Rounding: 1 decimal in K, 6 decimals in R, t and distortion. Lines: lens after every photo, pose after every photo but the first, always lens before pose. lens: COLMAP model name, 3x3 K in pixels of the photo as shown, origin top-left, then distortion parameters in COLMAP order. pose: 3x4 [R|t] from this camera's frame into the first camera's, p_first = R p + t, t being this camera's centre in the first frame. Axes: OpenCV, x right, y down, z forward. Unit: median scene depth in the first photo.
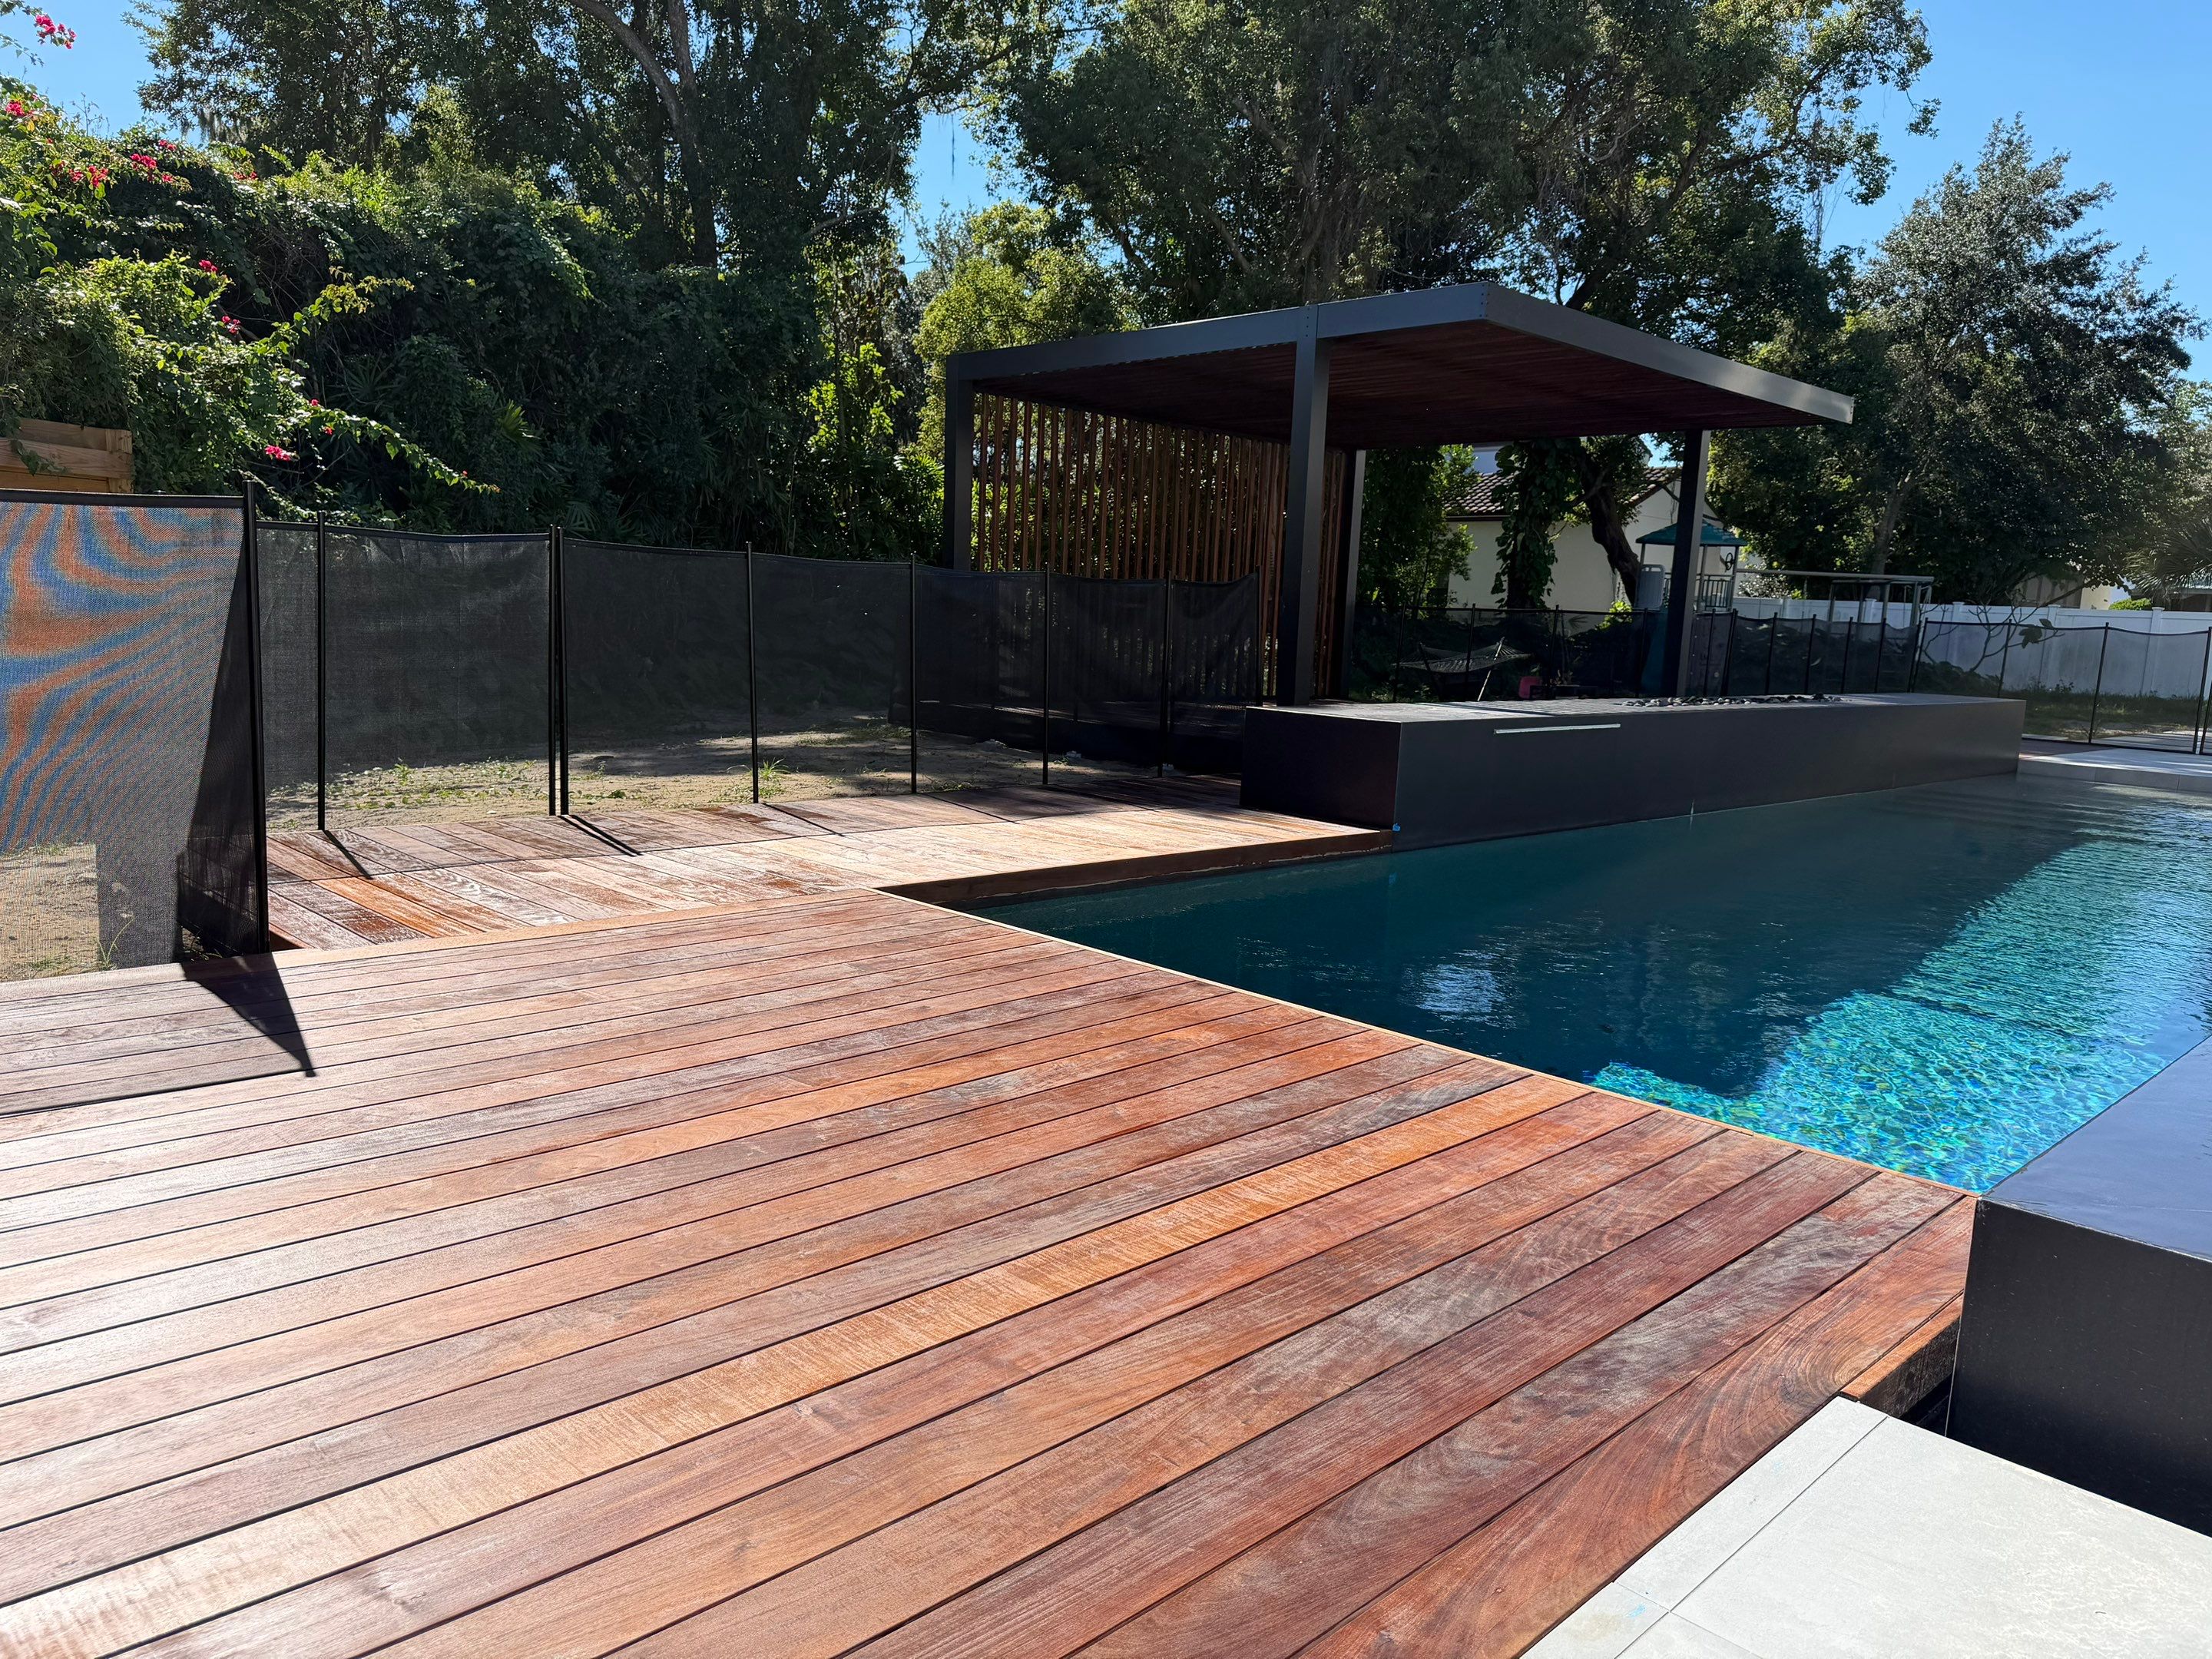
lens RADIAL K [[1572.1, 0, 1107.7], [0, 1572.1, 839.5], [0, 0, 1]] dist [0.083203, -0.116979]
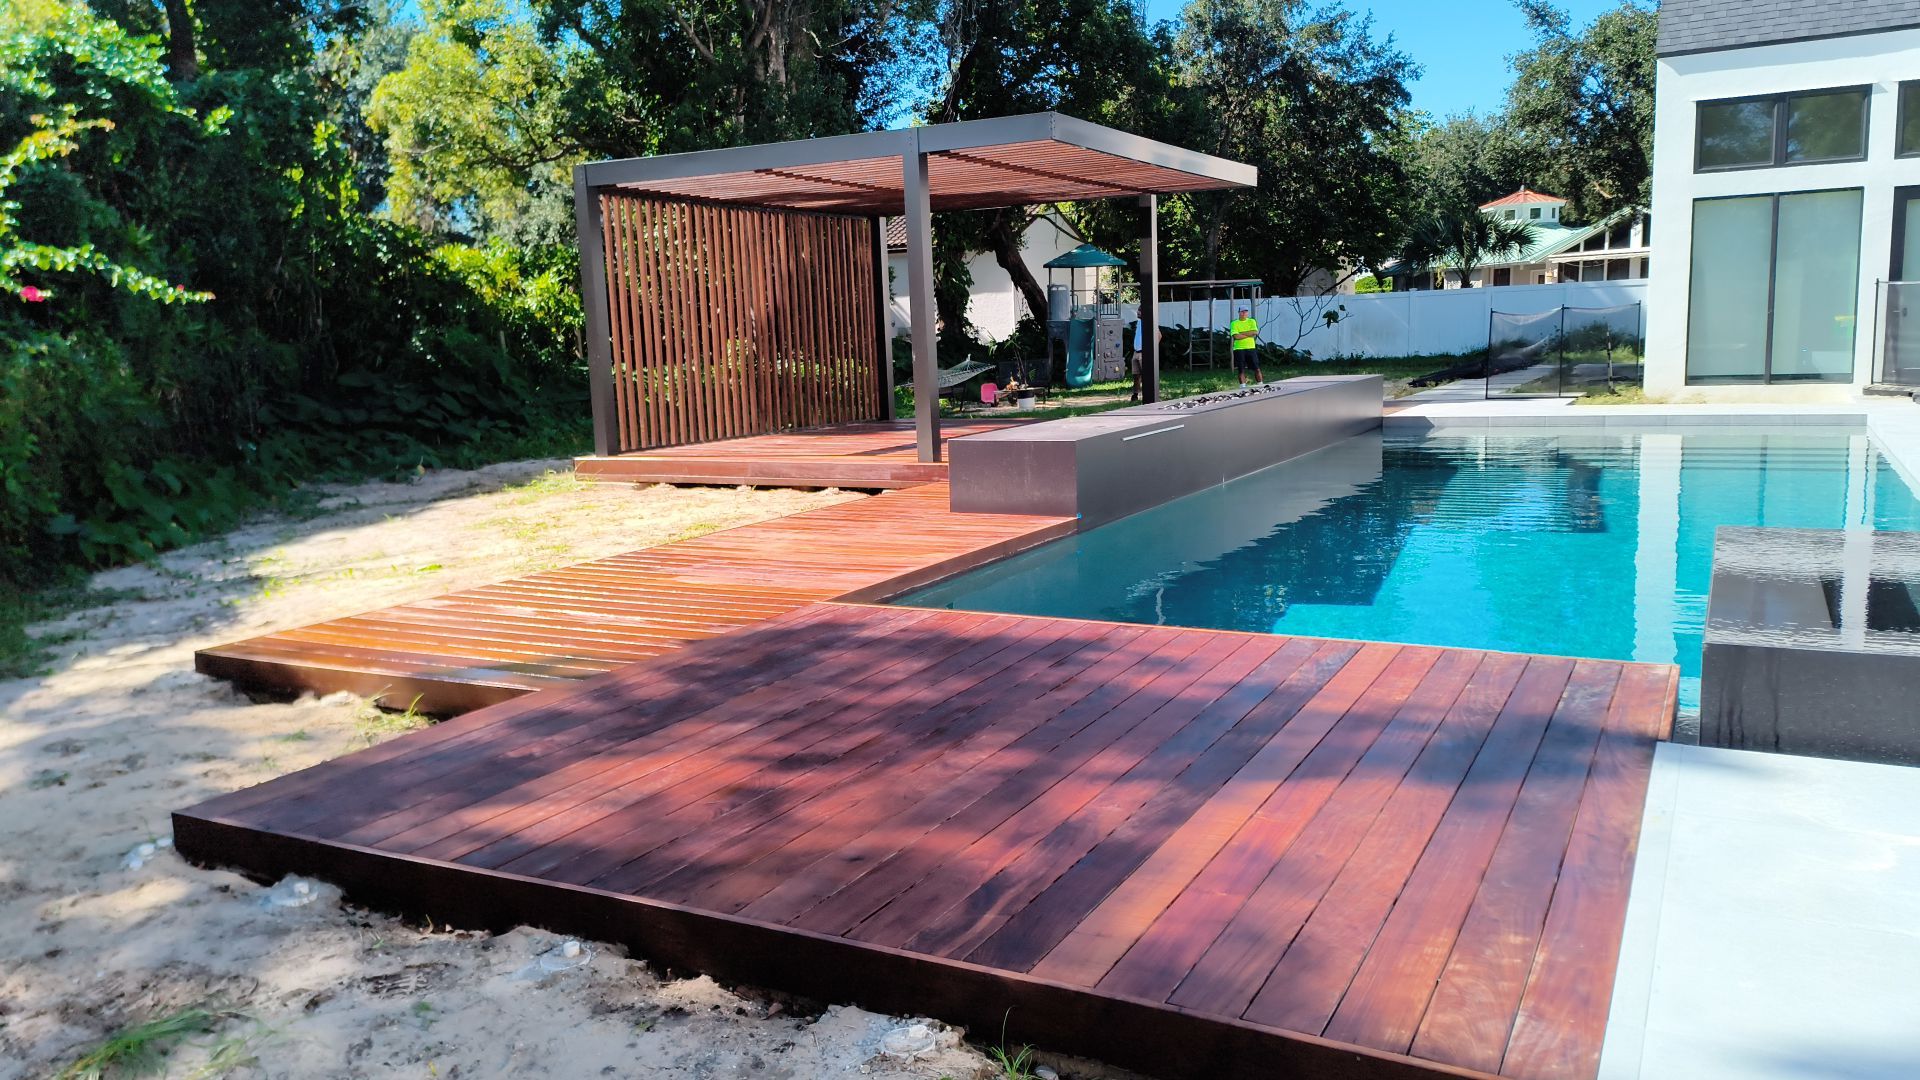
lens RADIAL K [[1419.7, 0, 973.8], [0, 1419.7, 530.4], [0, 0, 1]] dist [0.196552, -0.238765]
pose [[0.947309, -0.122273, 0.296066, -0.070962], [0.123259, 0.992255, 0.015408, -0.006417], [-0.295656, 0.021897, 0.955043, -0.047606]]
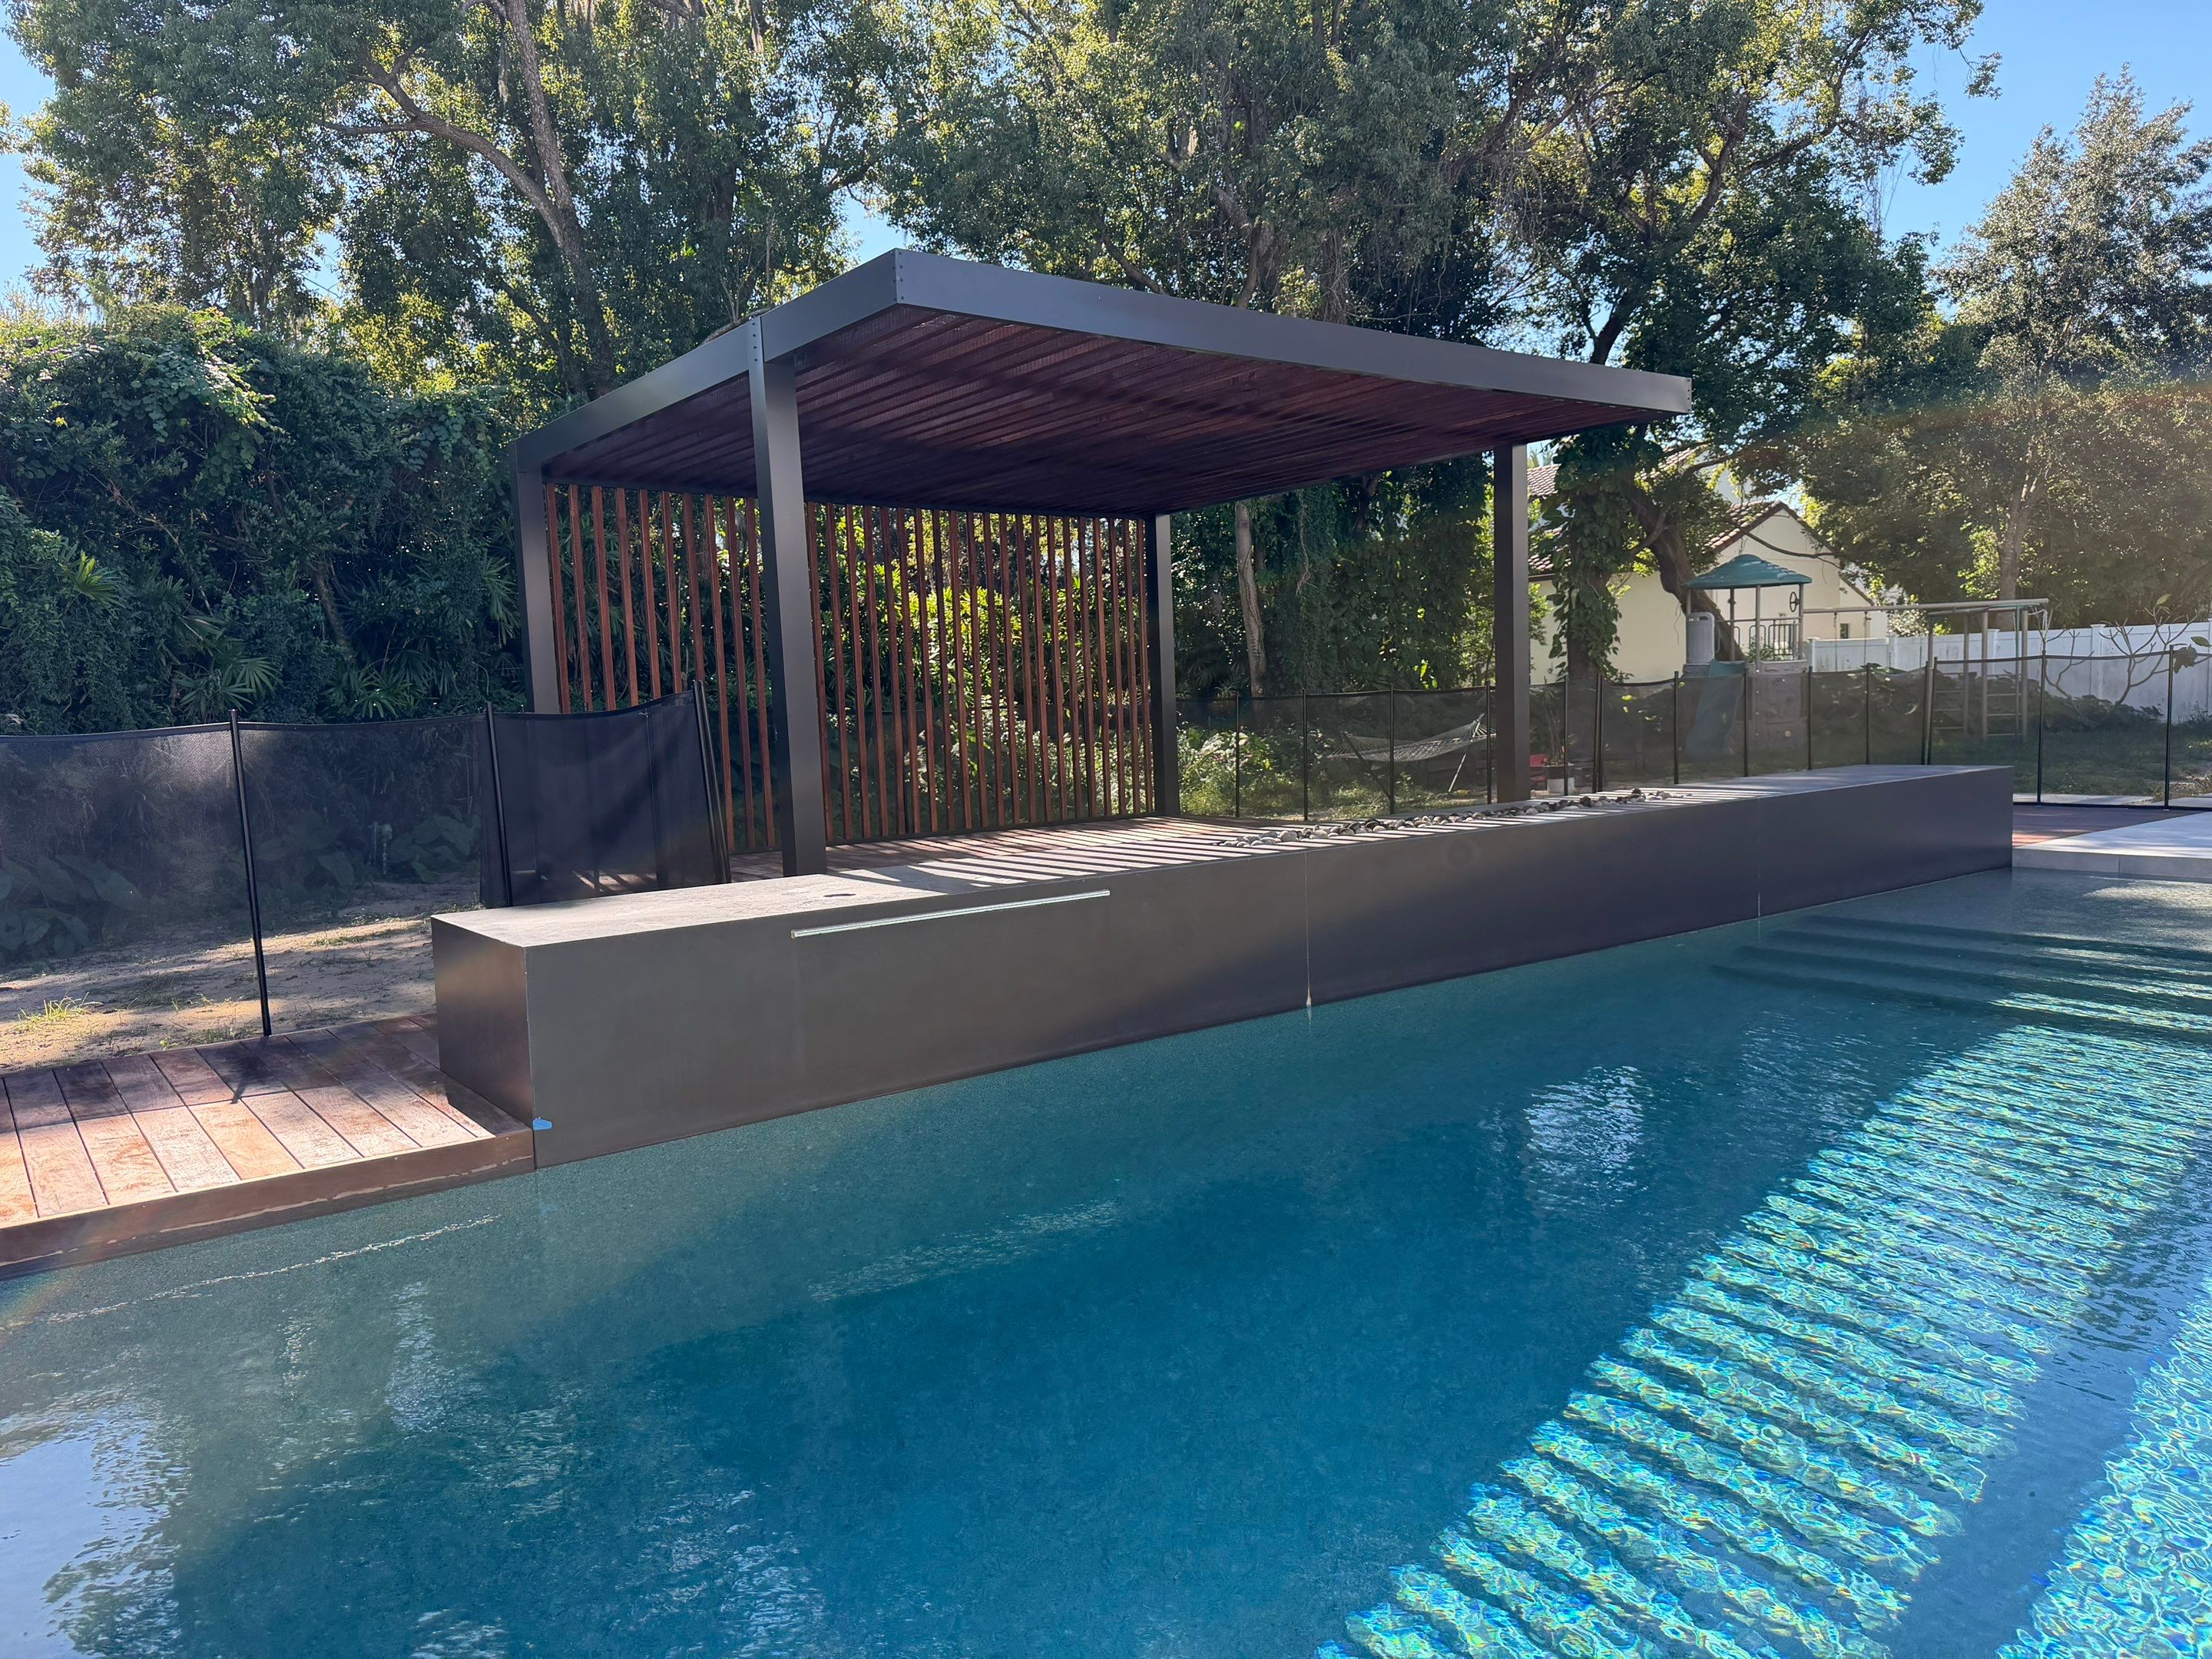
lens RADIAL K [[1571.1, 0, 1109.1], [0, 1571.1, 820.5], [0, 0, 1]] dist [0.040133, -0.052935]
pose [[0.989064, -0.071685, -0.128891, 0.116040], [0.062364, 0.995234, -0.074961, -0.015258], [0.133650, 0.066103, 0.988821, 0.107737]]
